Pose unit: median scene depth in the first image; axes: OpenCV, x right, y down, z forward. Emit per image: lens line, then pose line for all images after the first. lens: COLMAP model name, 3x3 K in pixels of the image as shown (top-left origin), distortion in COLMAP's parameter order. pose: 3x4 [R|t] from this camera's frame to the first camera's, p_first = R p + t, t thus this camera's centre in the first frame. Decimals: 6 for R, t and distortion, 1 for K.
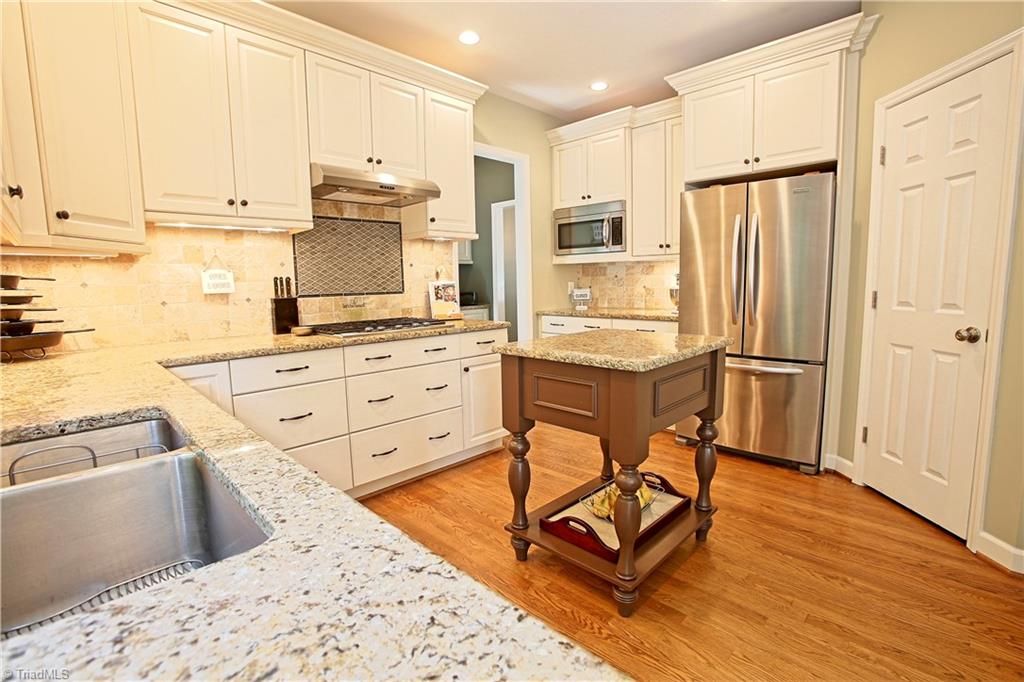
lens RADIAL K [[470.6, 0, 514.1], [0, 470.6, 337.7], [0, 0, 1]] dist [-0.072418, 0.026597]
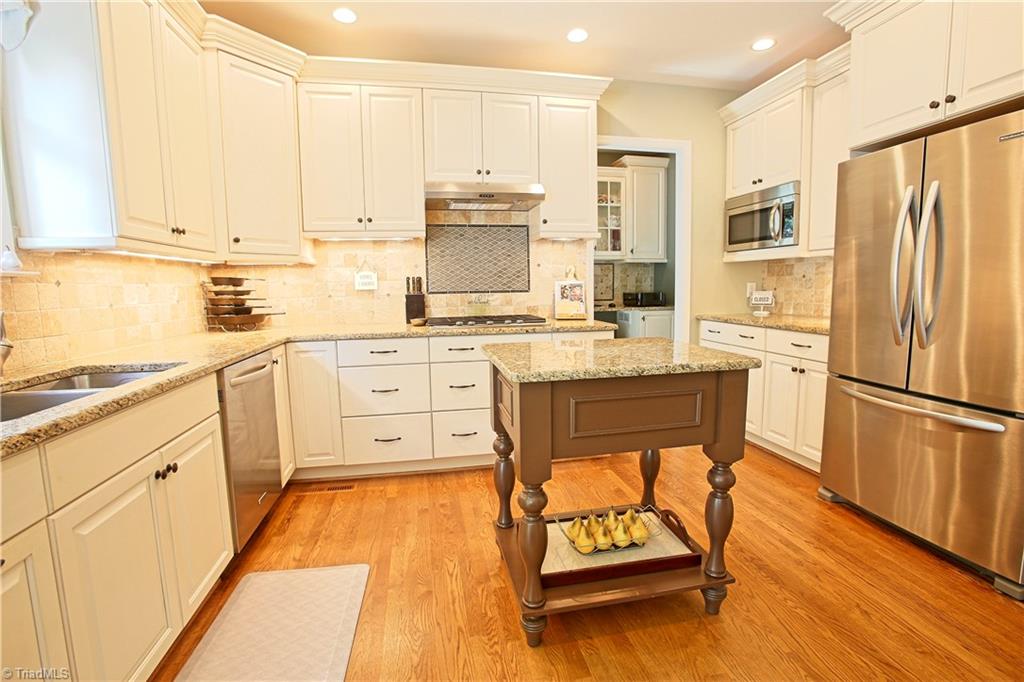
lens RADIAL K [[470.6, 0, 512.8], [0, 470.6, 337.9], [0, 0, 1]] dist [-0.072418, 0.026597]
pose [[0.825865, 0.070729, -0.559414, 0.380490], [-0.067120, 0.997379, 0.027012, -0.019771], [0.559858, 0.015240, 0.828448, 0.111803]]
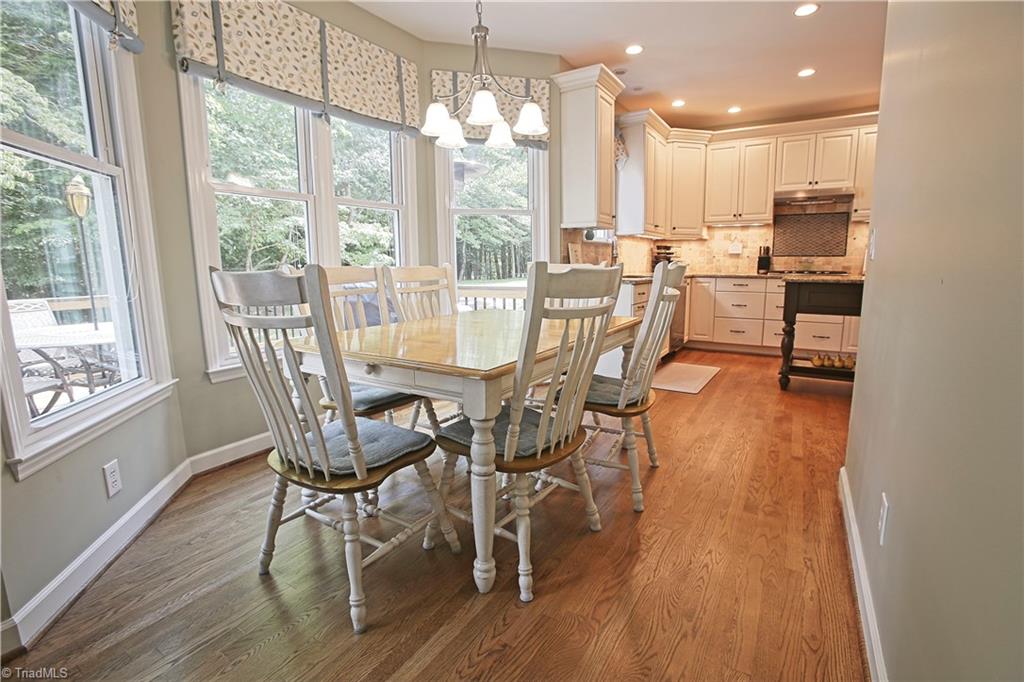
lens RADIAL K [[470.6, 0, 519.4], [0, 470.6, 334.0], [0, 0, 1]] dist [-0.072418, 0.026597]
pose [[0.226988, 0.168913, -0.959138, 1.189077], [-0.108928, 0.983068, 0.147349, 0.065254], [0.967787, 0.071030, 0.241544, -0.493530]]
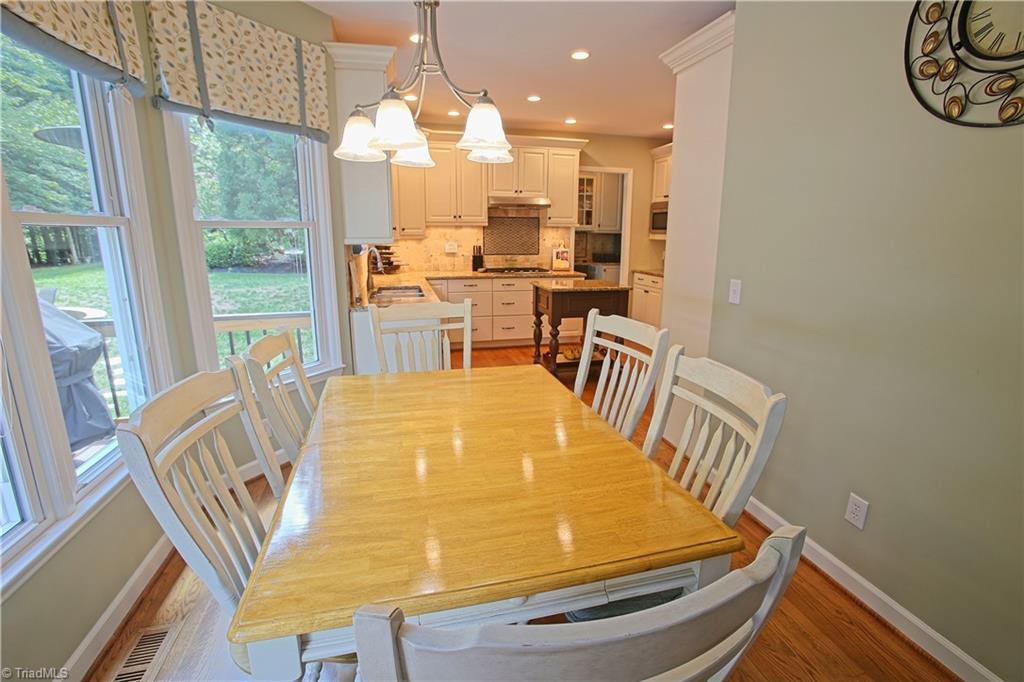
lens RADIAL K [[470.6, 0, 514.2], [0, 470.6, 335.0], [0, 0, 1]] dist [-0.072418, 0.026597]
pose [[0.854349, 0.138370, -0.500940, 0.768936], [-0.085144, 0.988147, 0.127735, -0.009318], [0.512677, -0.066479, 0.856004, -0.797412]]
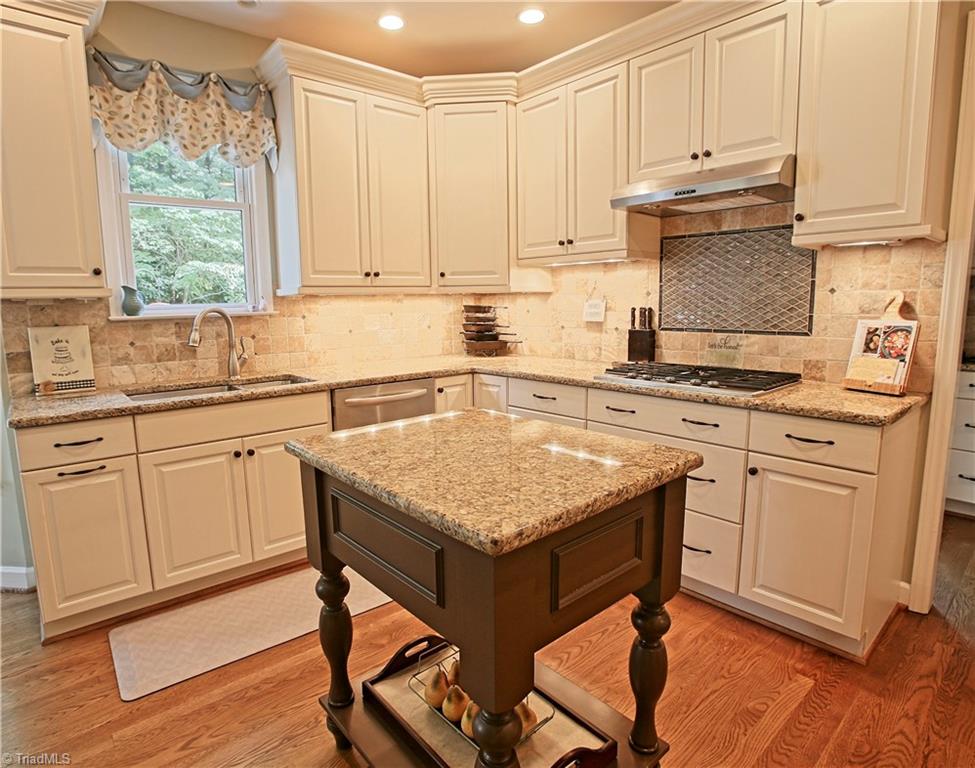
lens RADIAL K [[544.9, 0, 472.1], [0, 544.9, 382.0], [0, 0, 1]] dist [-0.056223, 0.001186]
pose [[-0.099902, 0.167103, -0.980865, 0.591317], [-0.098490, 0.979295, 0.176867, -0.130968], [0.990111, 0.114275, -0.081376, 0.695166]]
